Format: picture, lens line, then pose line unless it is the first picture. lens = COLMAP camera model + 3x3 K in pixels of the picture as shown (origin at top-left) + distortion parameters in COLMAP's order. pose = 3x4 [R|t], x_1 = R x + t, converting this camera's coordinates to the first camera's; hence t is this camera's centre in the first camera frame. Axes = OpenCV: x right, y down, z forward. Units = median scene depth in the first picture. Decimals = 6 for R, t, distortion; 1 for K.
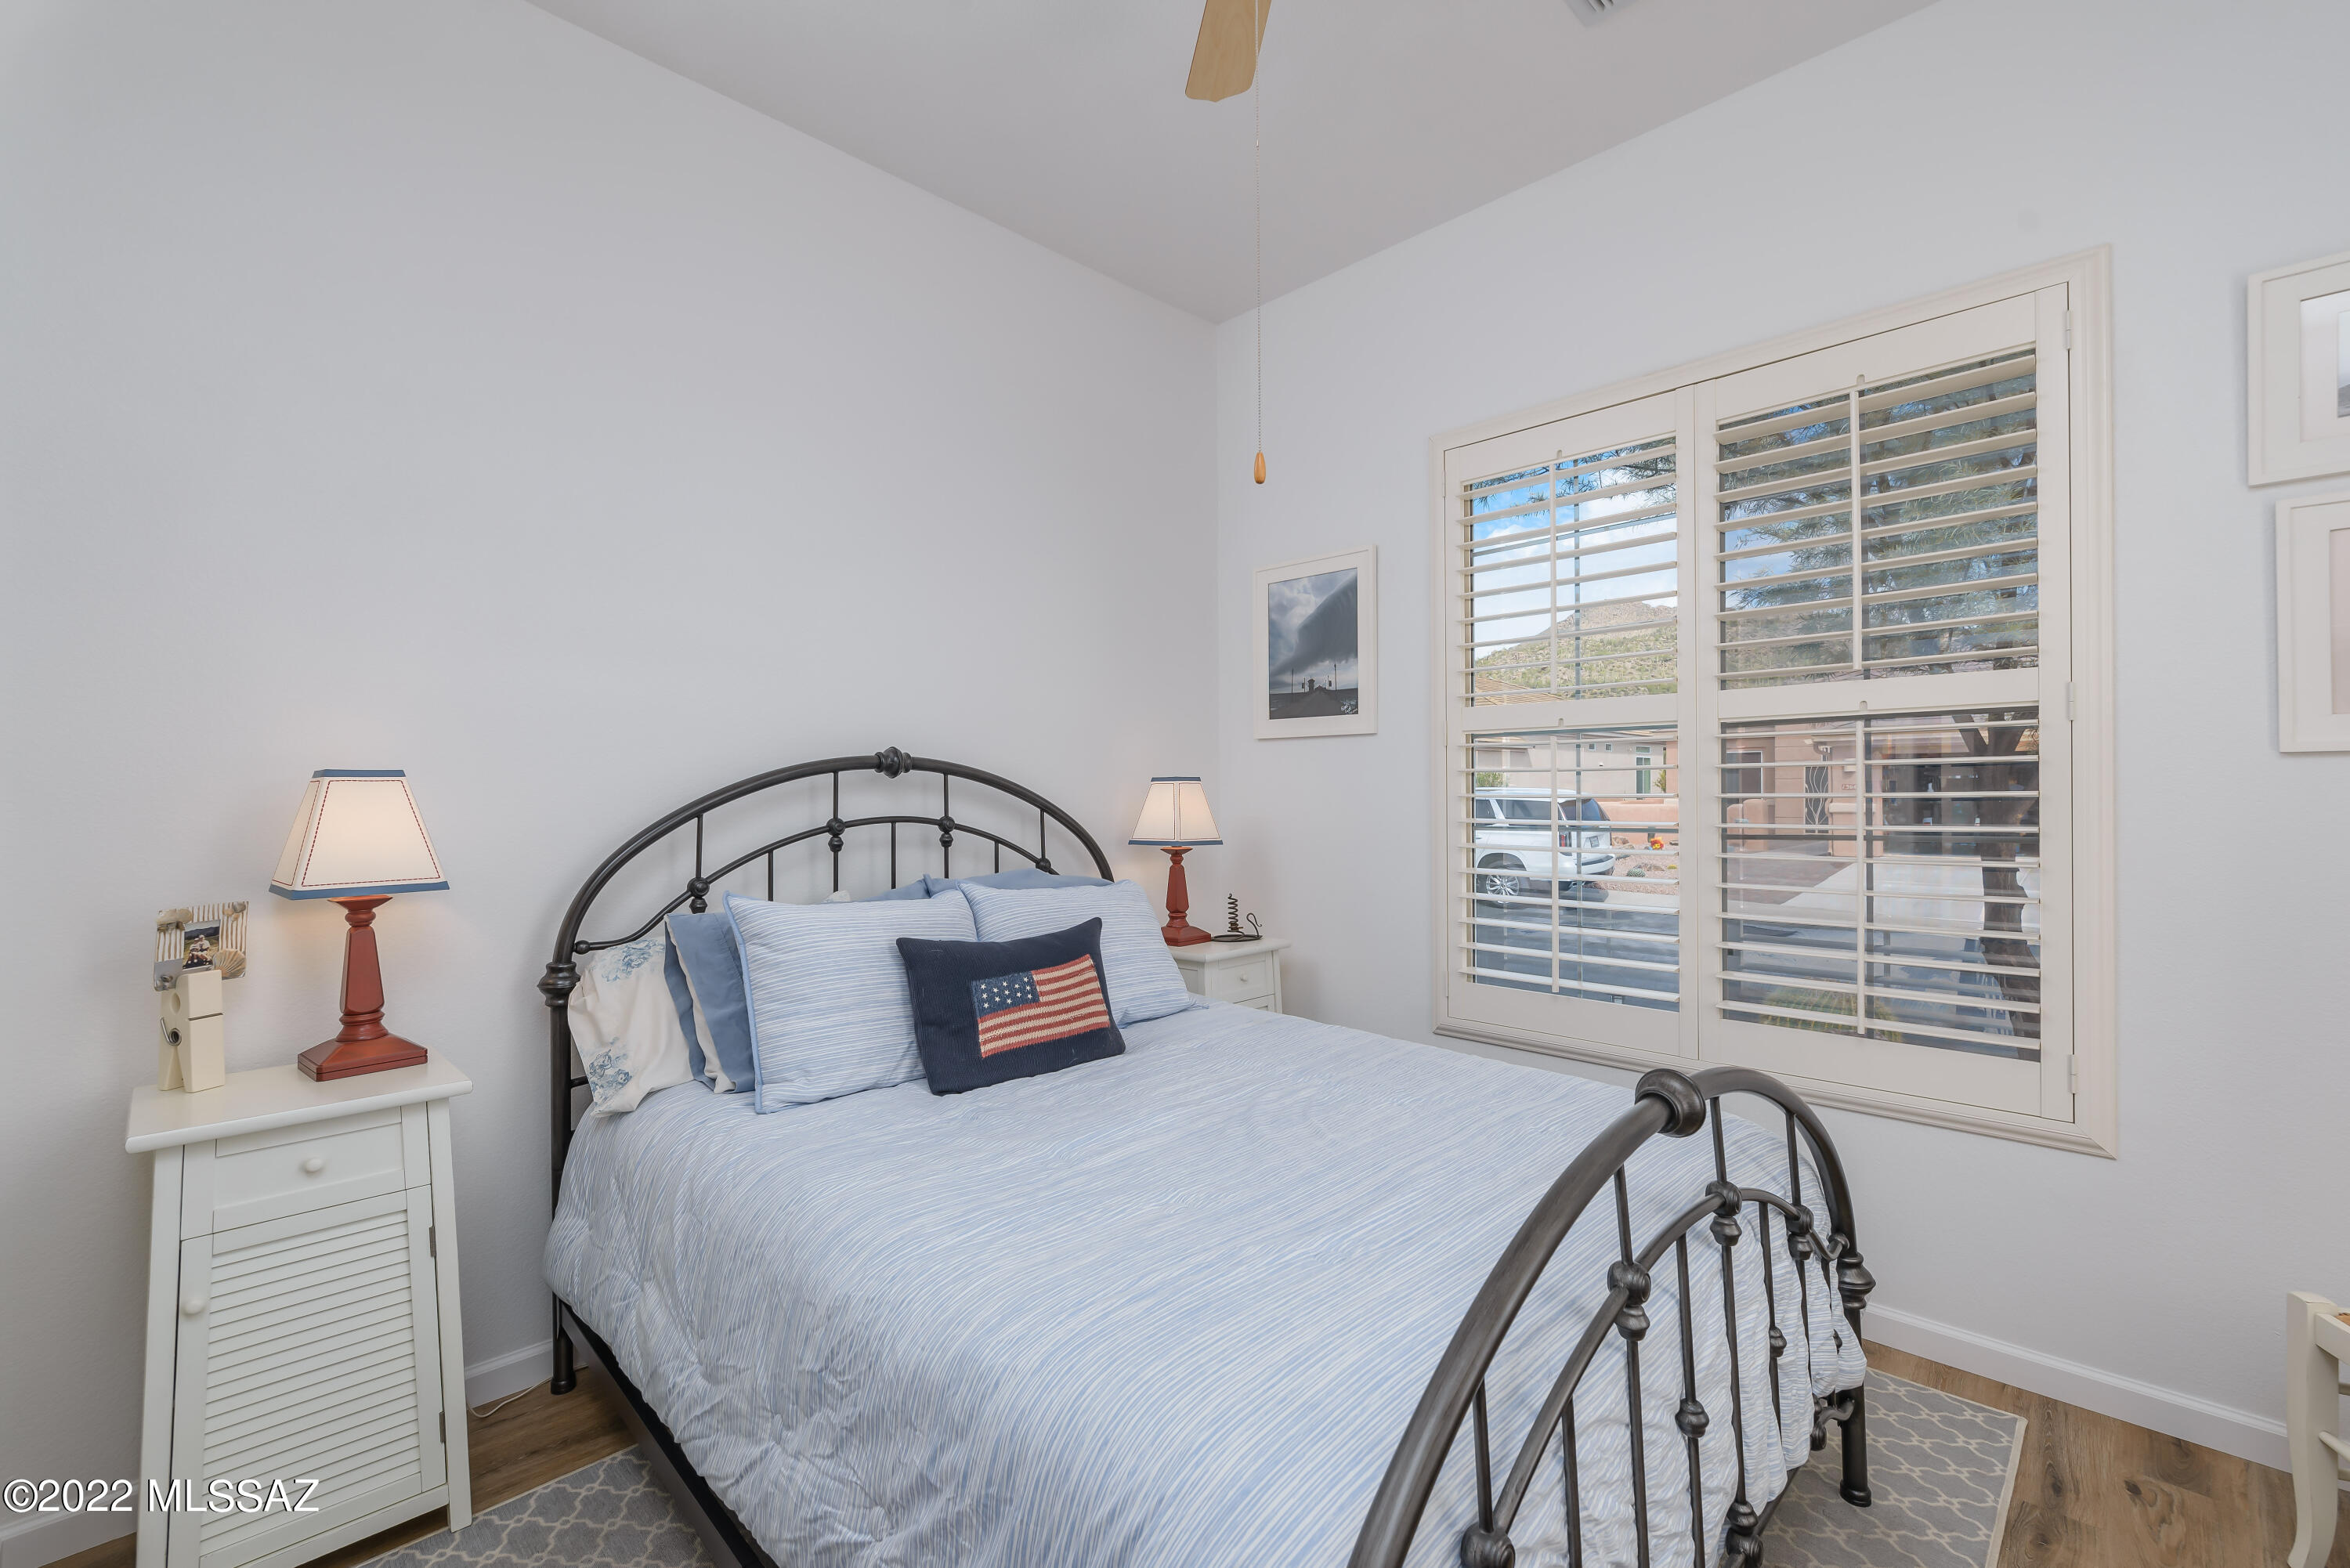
lens RADIAL K [[1011.6, 0, 1177.6], [0, 1011.6, 789.0], [0, 0, 1]] dist [0.002252, 0.000217]
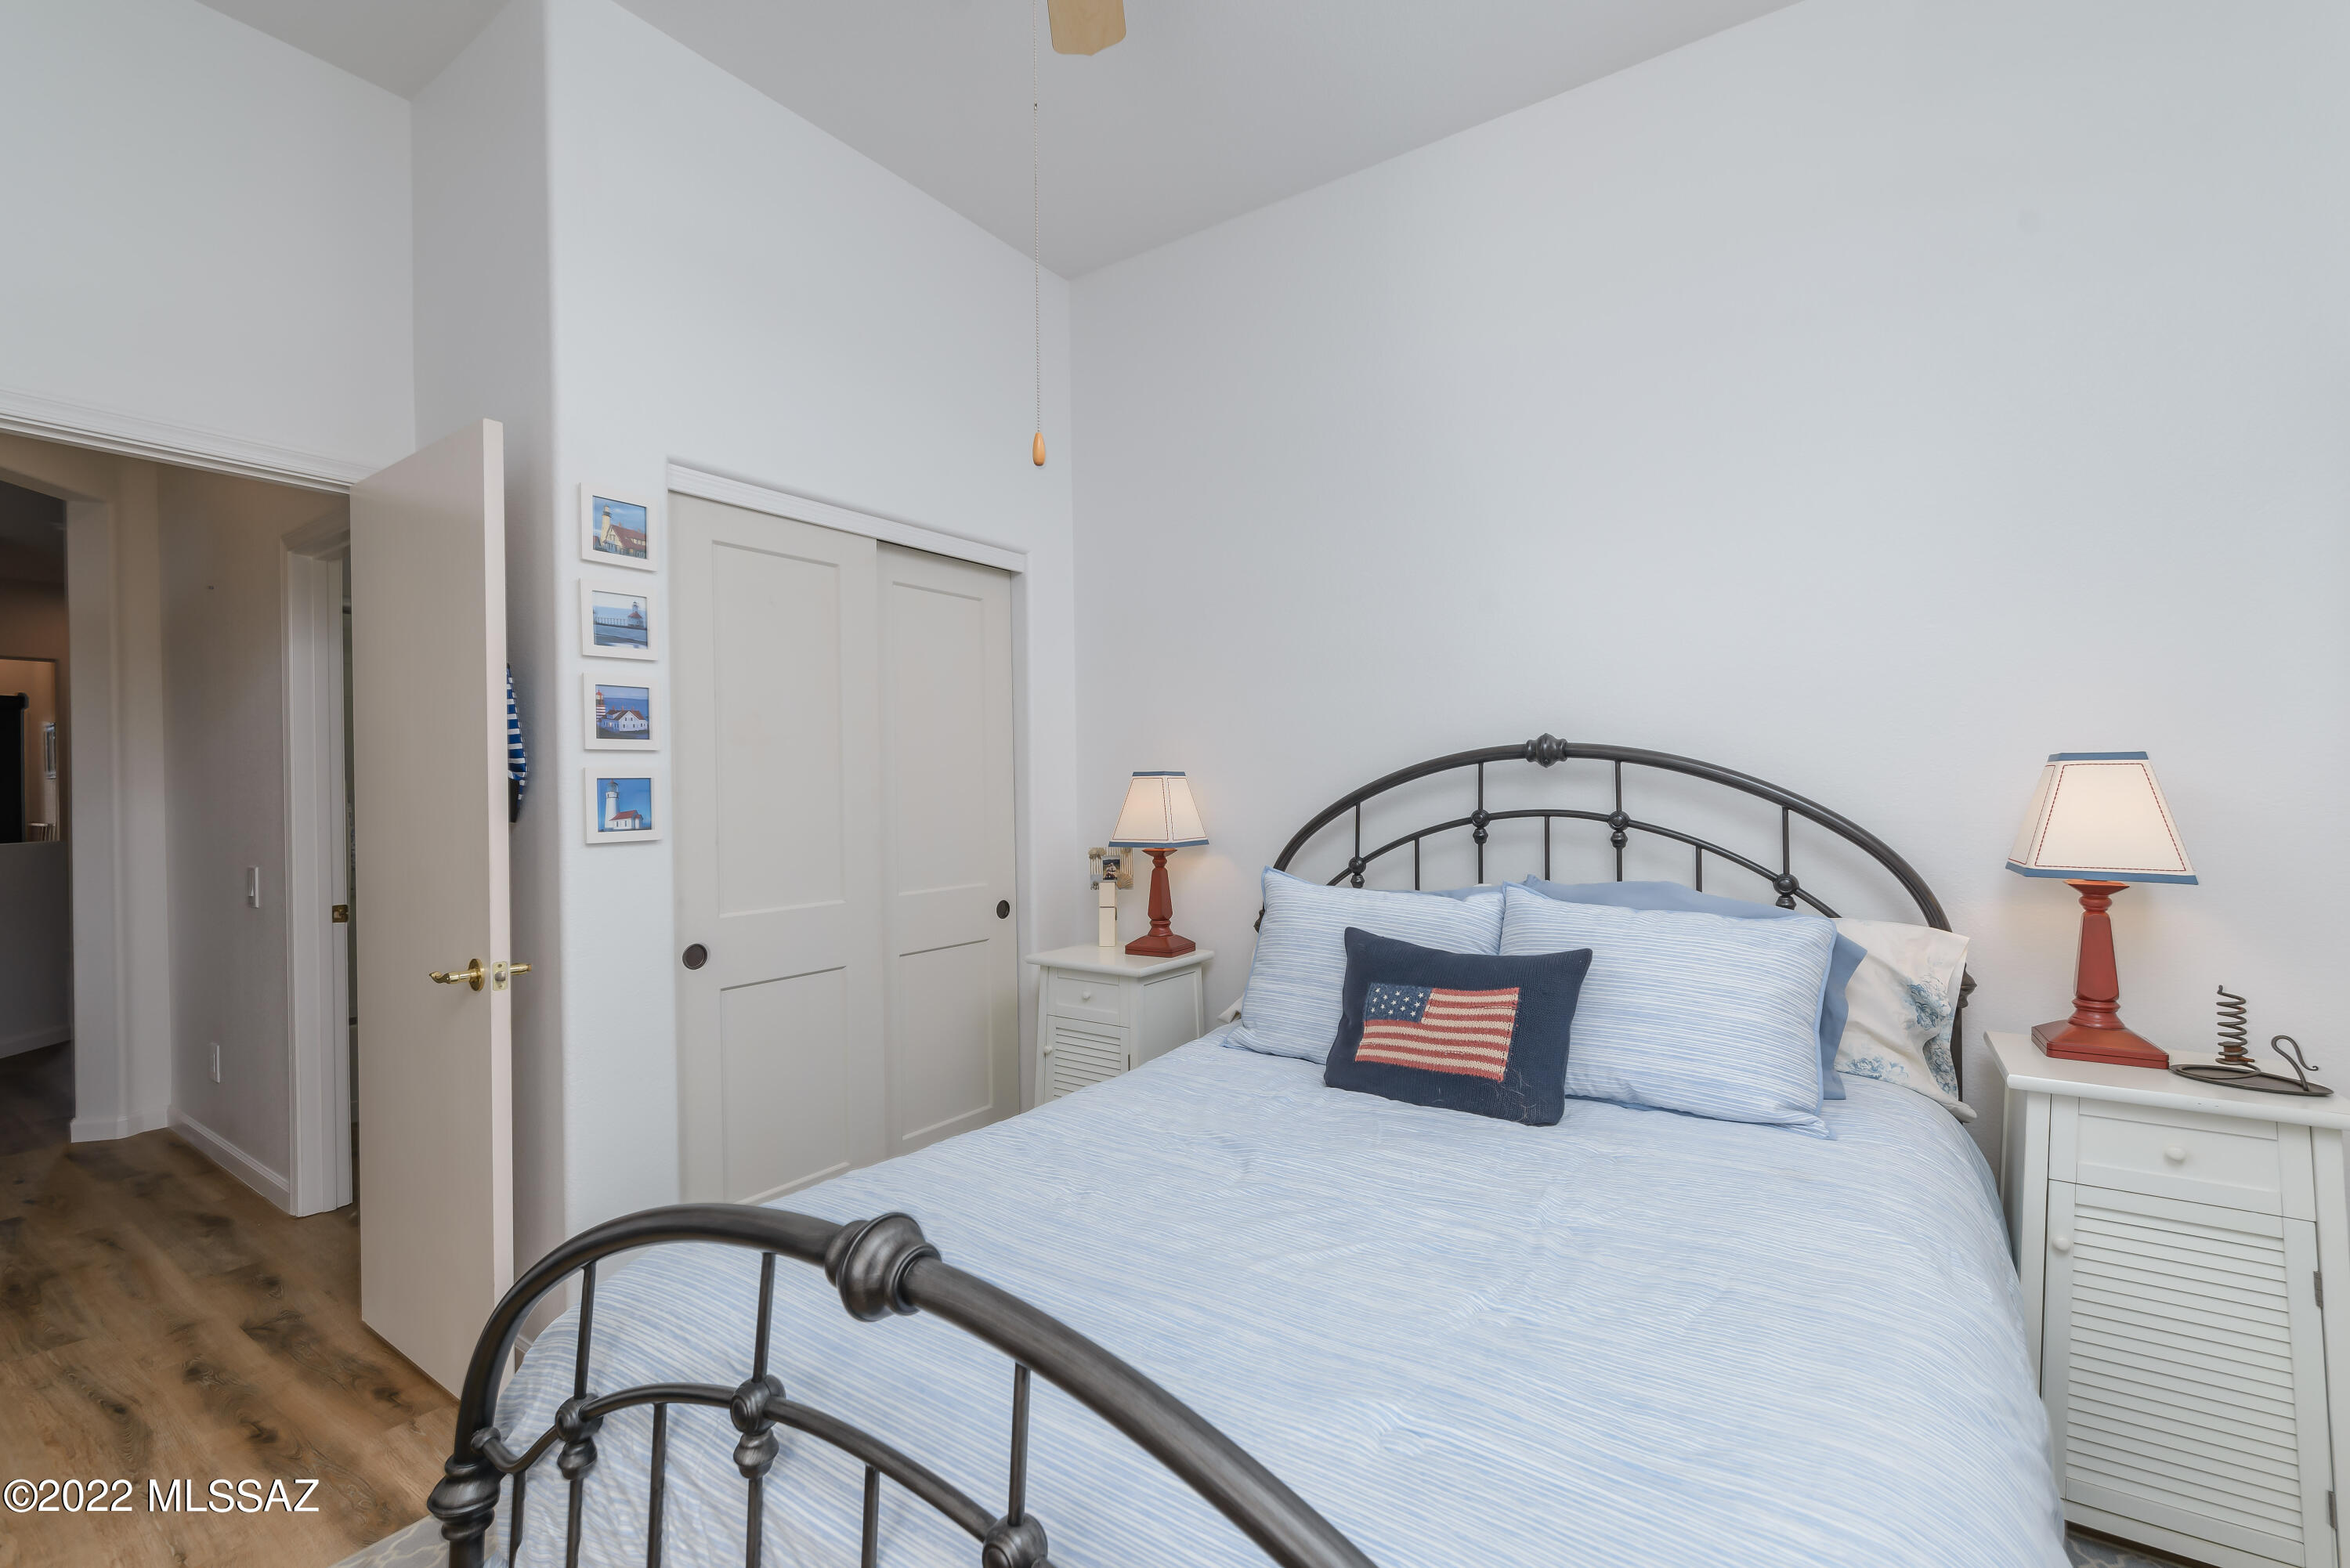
lens RADIAL K [[1011.6, 0, 1183.8], [0, 1011.6, 804.1], [0, 0, 1]] dist [0.002252, 0.000217]
pose [[0.186977, 0.021791, -0.982123, 0.617819], [0.009346, 0.999669, 0.023959, -0.003298], [0.982320, -0.013659, 0.186711, 0.569743]]
